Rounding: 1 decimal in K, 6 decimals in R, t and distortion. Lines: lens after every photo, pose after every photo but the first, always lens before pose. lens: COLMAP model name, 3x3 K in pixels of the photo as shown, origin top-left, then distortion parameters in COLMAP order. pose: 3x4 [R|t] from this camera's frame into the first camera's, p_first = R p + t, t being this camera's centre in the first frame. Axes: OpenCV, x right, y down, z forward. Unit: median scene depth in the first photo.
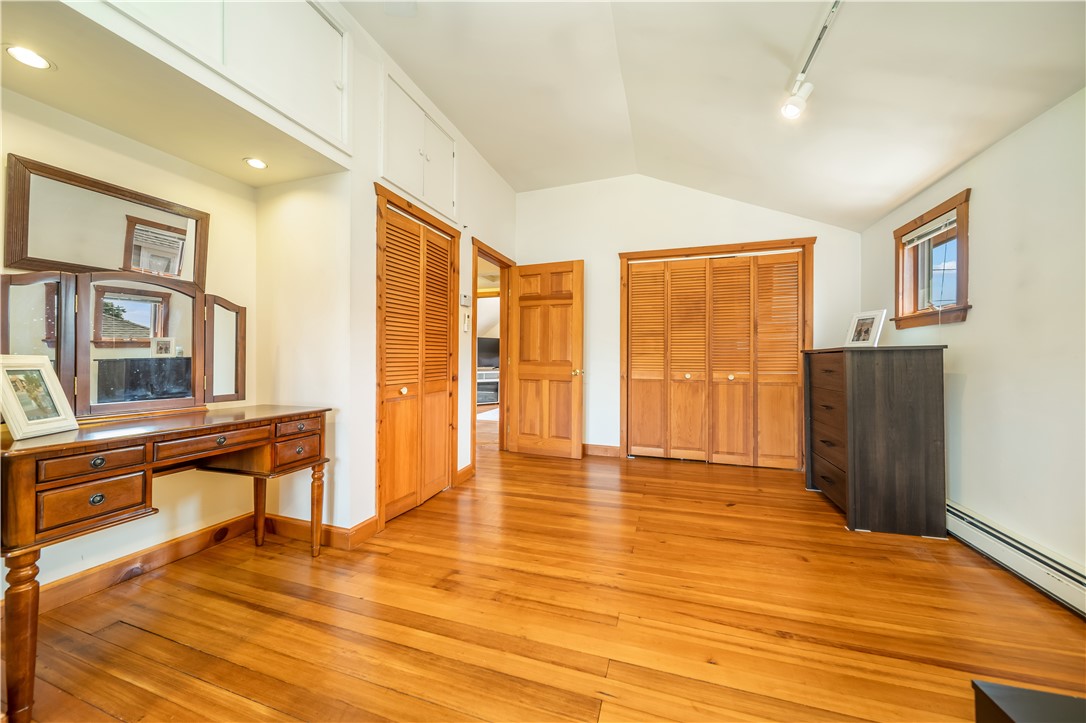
lens RADIAL K [[376.1, 0, 549.1], [0, 376.1, 359.7], [0, 0, 1]] dist [-0.001520, -0.000168]
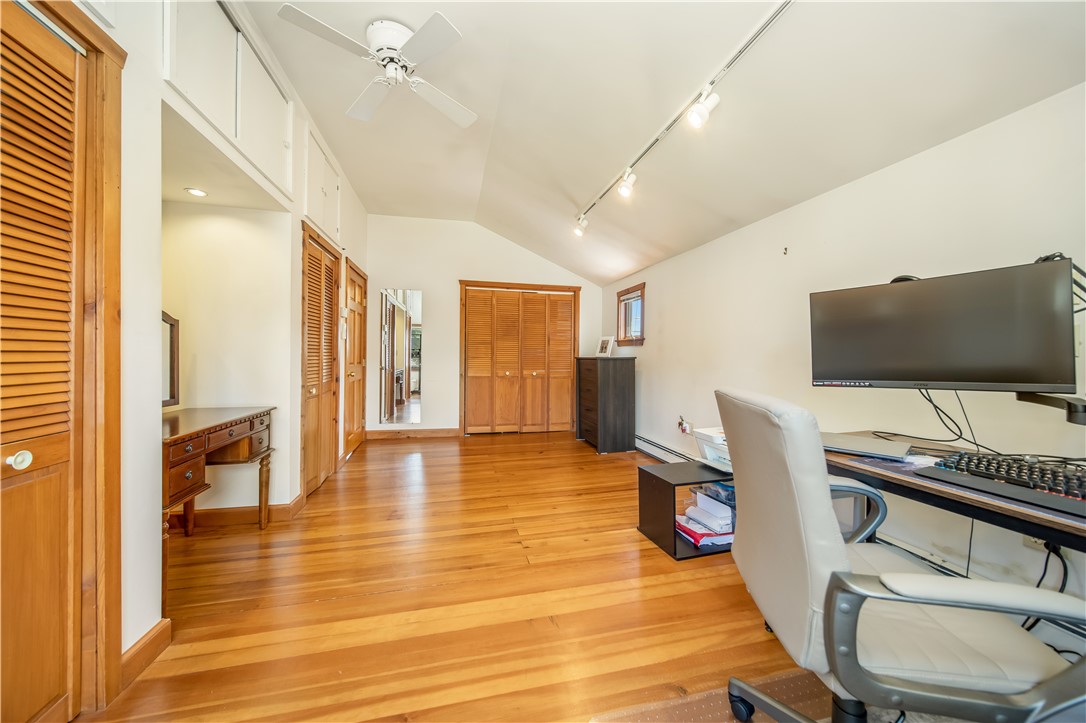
lens RADIAL K [[376.1, 0, 549.1], [0, 376.1, 359.7], [0, 0, 1]] dist [-0.001520, -0.000168]
pose [[0.838601, 0.001520, 0.544744, -0.370569], [-0.008383, 0.999914, 0.010116, -0.032310], [-0.544681, -0.013050, 0.838542, -0.374238]]
